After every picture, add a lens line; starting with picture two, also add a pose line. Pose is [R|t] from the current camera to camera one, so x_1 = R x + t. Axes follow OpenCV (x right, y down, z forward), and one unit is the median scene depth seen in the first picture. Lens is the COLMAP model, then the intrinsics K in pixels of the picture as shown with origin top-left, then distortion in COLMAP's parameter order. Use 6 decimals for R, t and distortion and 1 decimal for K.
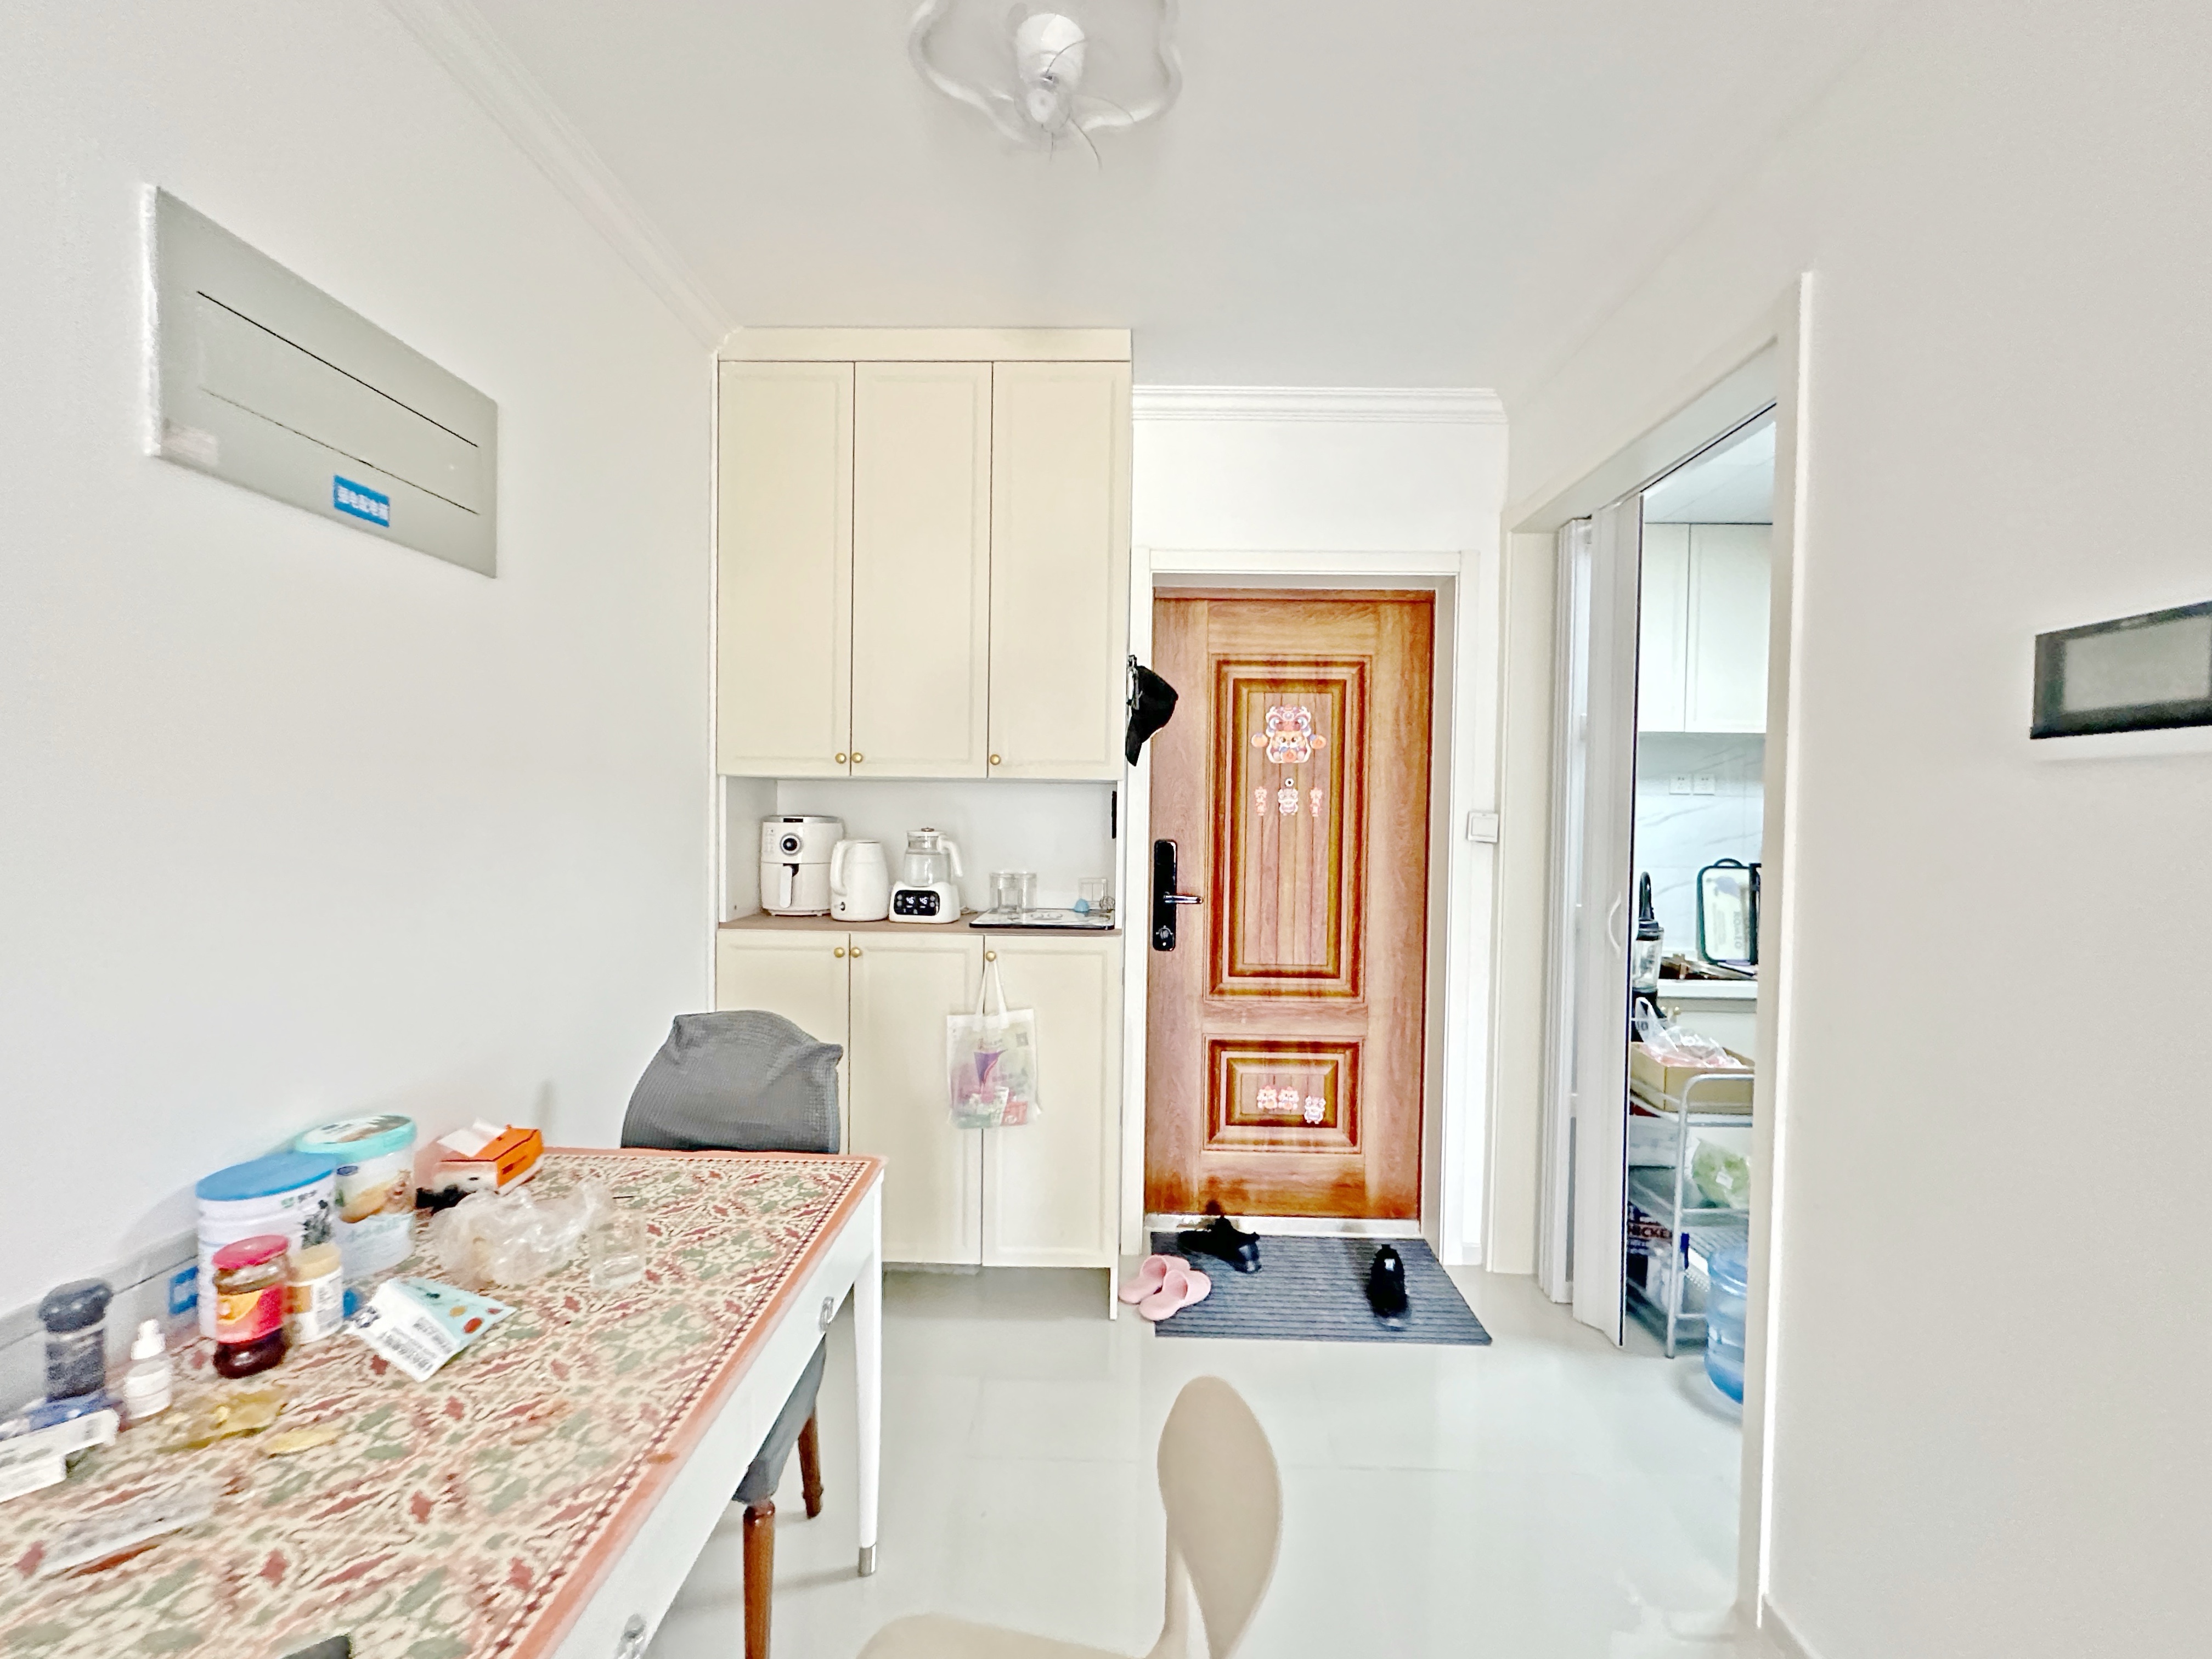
lens RADIAL K [[890.5, 0, 1104.0], [0, 890.5, 826.3], [0, 0, 1]] dist [-0.001085, 0.000025]
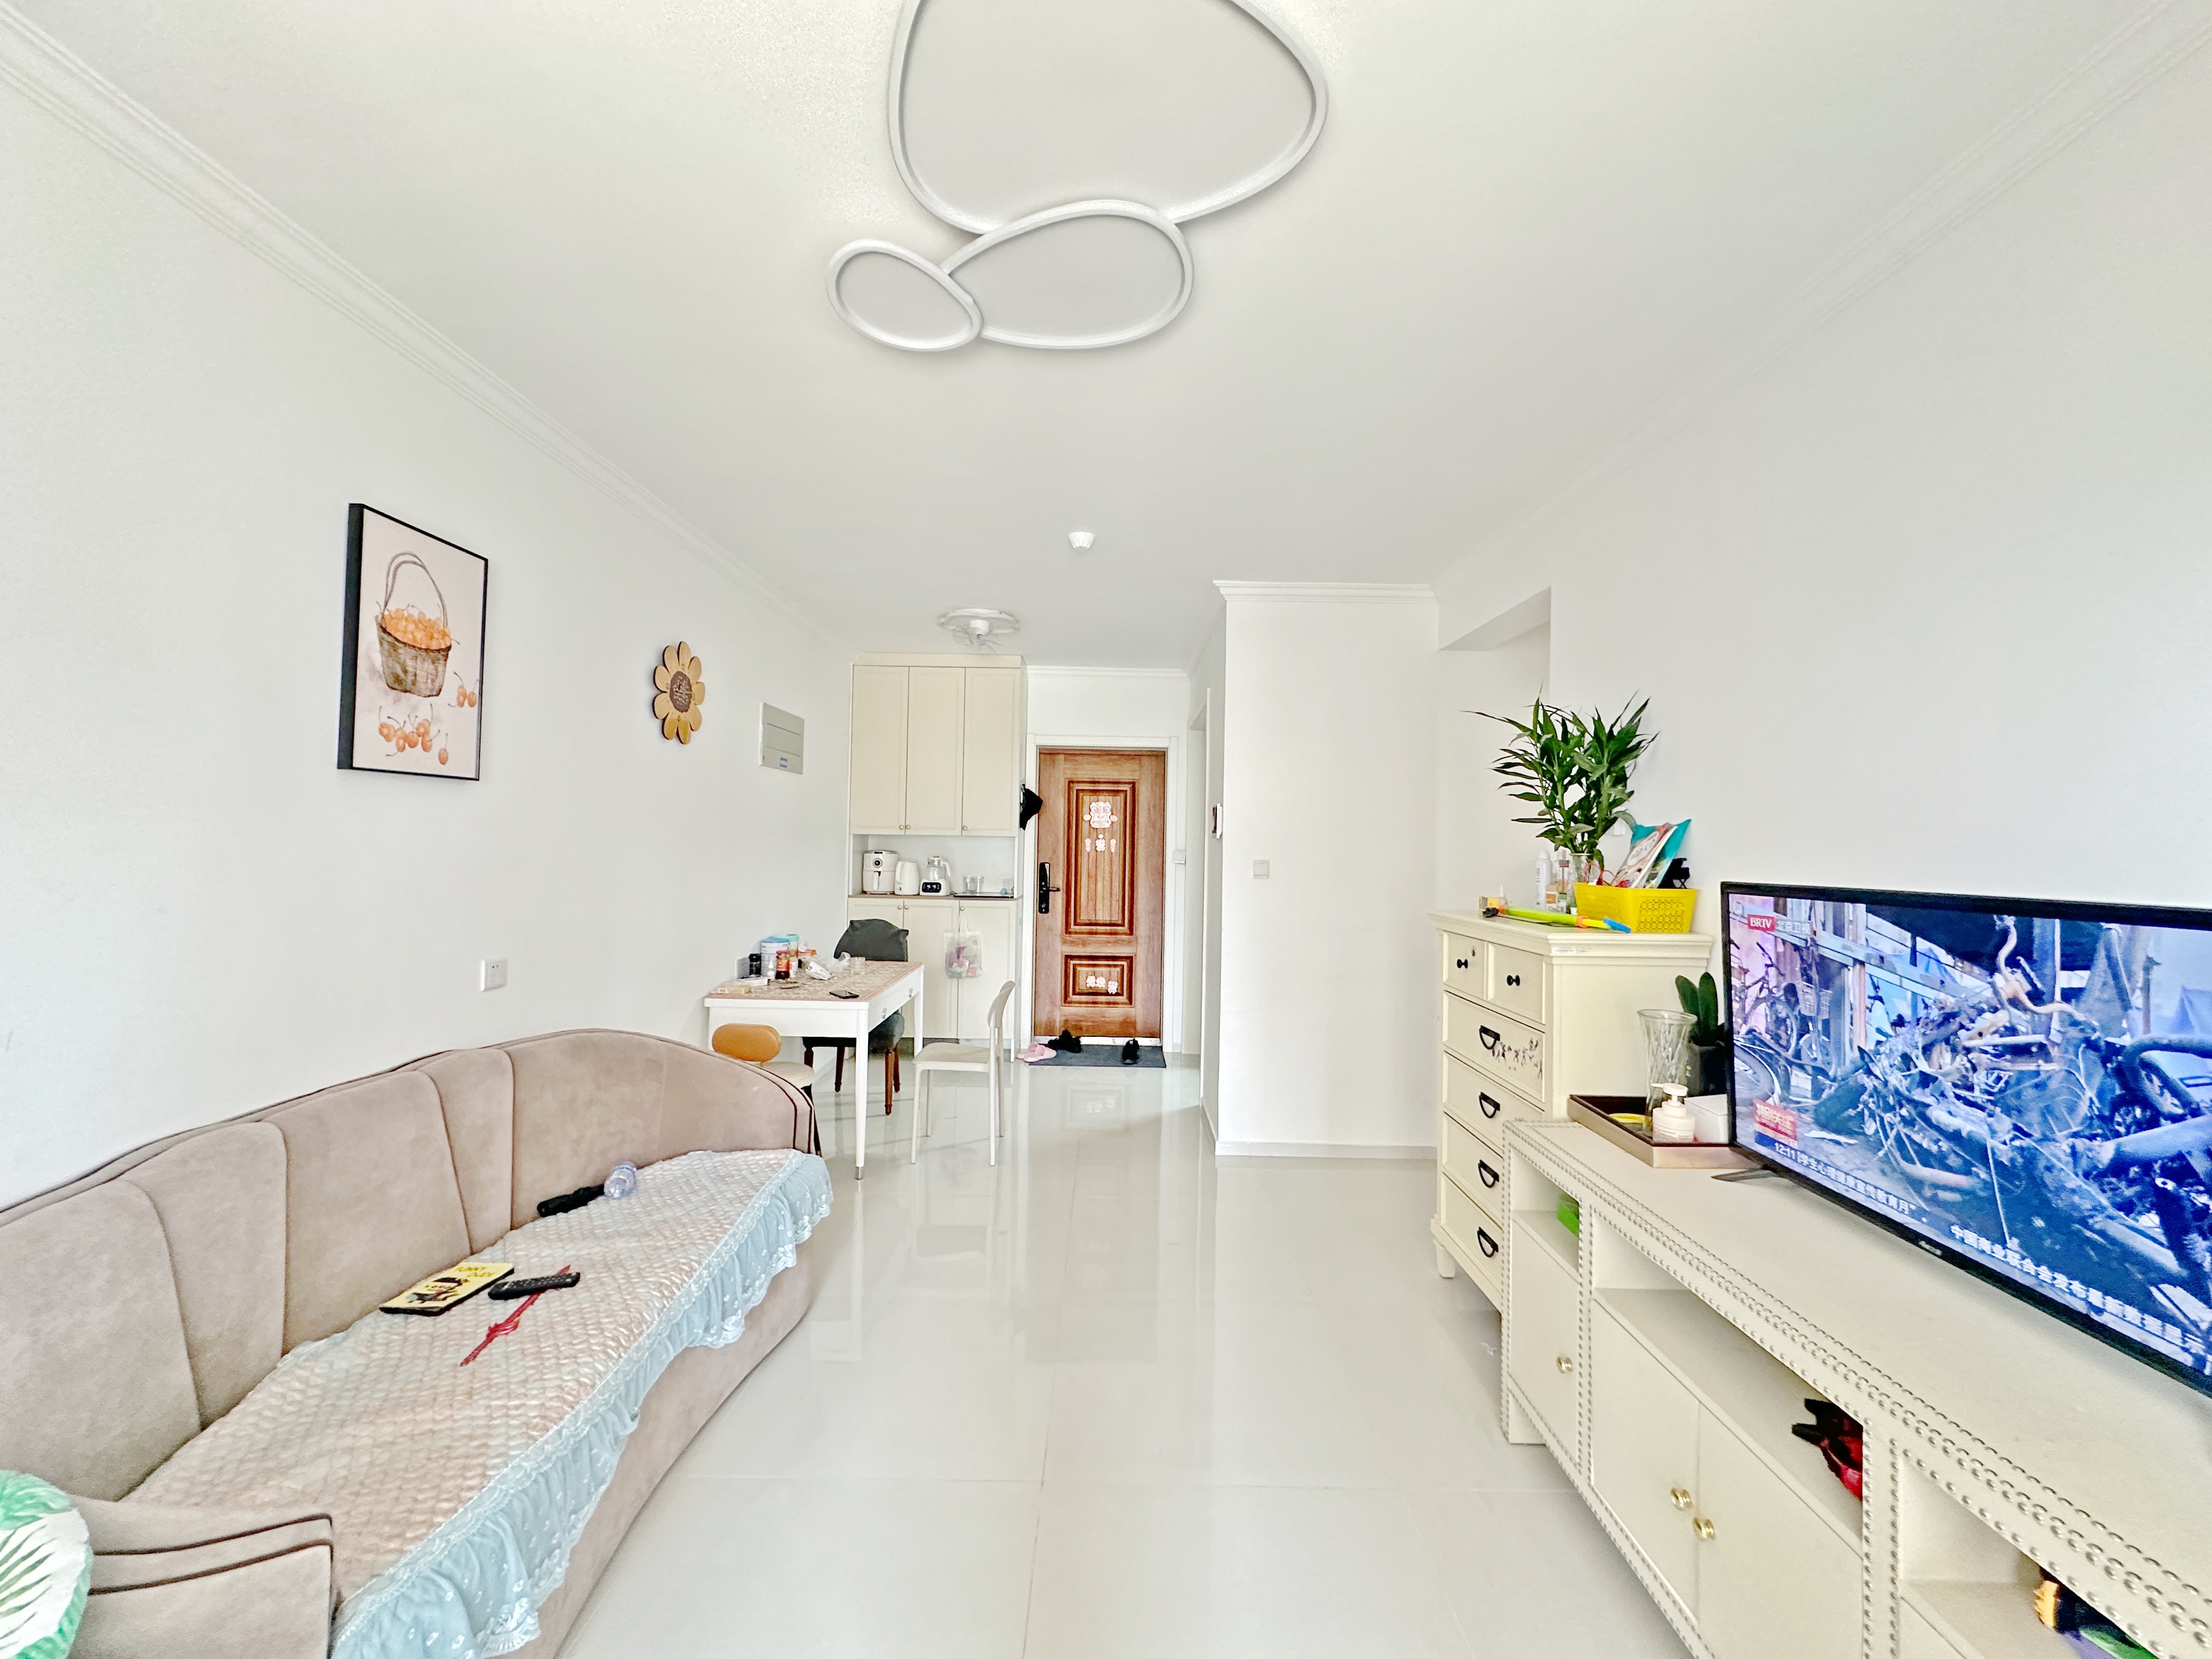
lens RADIAL K [[890.5, 0, 1109.7], [0, 890.5, 833.3], [0, 0, 1]] dist [-0.001085, 0.000025]
pose [[0.999839, 0.004664, 0.017353, 0.191712], [-0.004071, 0.999412, -0.034042, 0.017449], [-0.017501, 0.033966, 0.999270, -1.190920]]
